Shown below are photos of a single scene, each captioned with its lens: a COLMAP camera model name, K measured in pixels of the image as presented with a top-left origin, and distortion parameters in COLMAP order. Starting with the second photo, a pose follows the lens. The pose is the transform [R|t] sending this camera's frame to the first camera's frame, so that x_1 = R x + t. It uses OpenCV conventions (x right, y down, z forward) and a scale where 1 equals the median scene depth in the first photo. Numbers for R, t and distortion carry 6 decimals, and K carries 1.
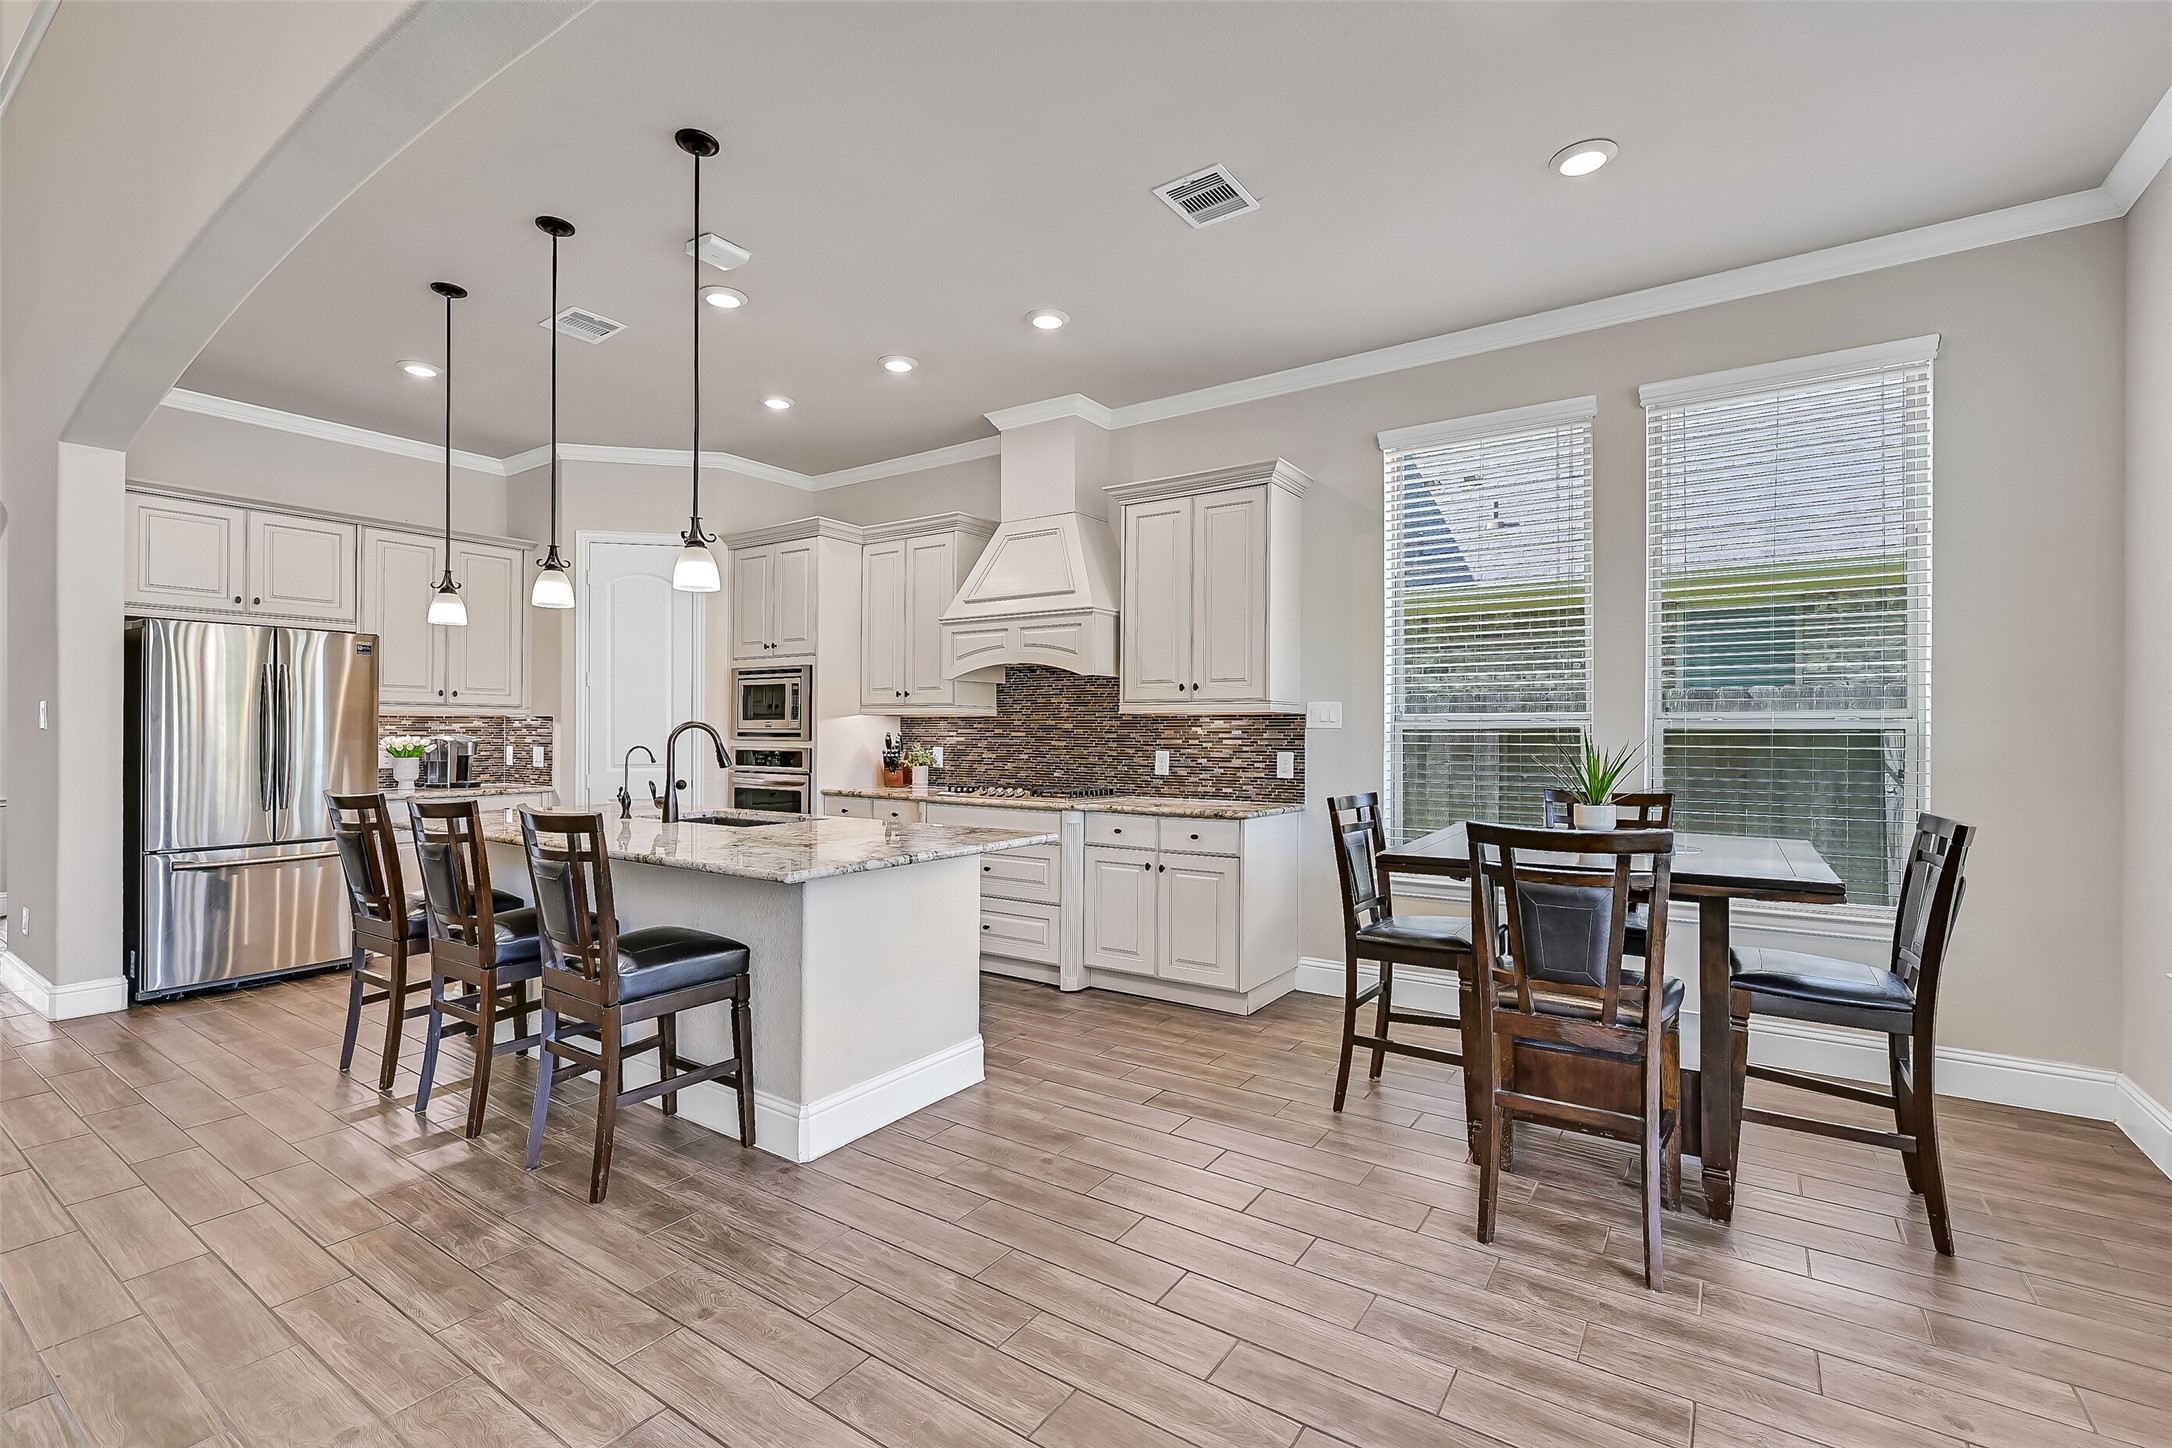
lens RADIAL K [[971.5, 0, 1083.4], [0, 971.5, 732.2], [0, 0, 1]] dist [0.000232, -0.000190]
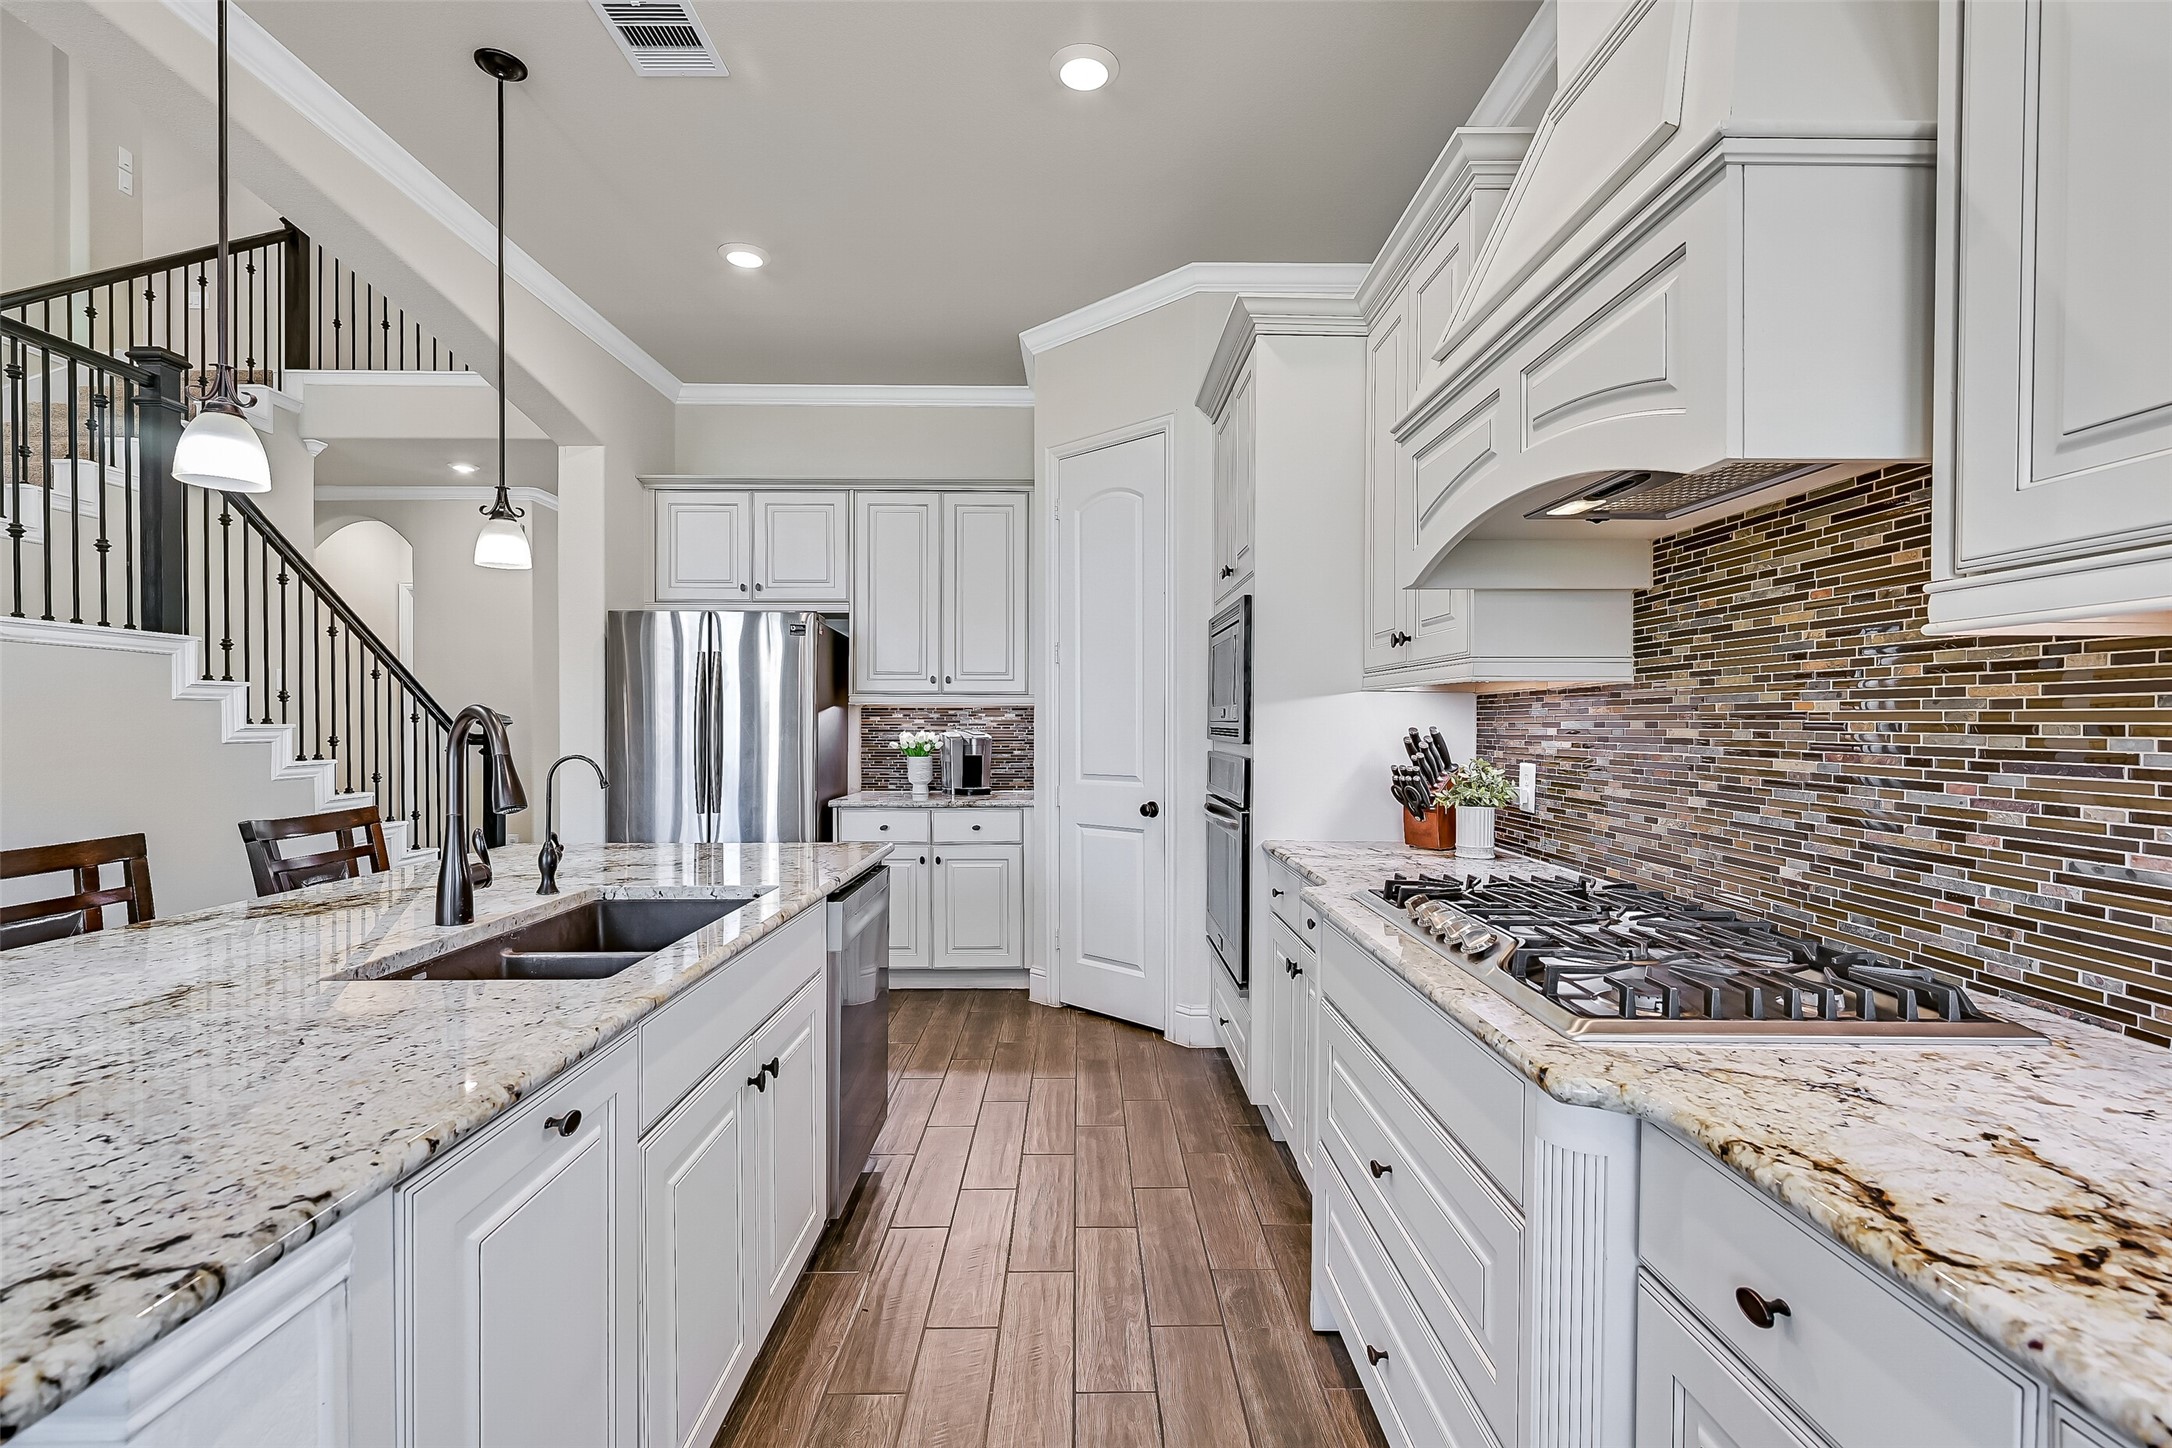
lens RADIAL K [[971.5, 0, 1083.4], [0, 971.5, 732.2], [0, 0, 1]] dist [0.000232, -0.000190]
pose [[0.580930, 0.004788, -0.813939, 0.085190], [0.000769, 0.999979, 0.006431, -0.000775], [0.813953, -0.004362, 0.580914, 0.642271]]
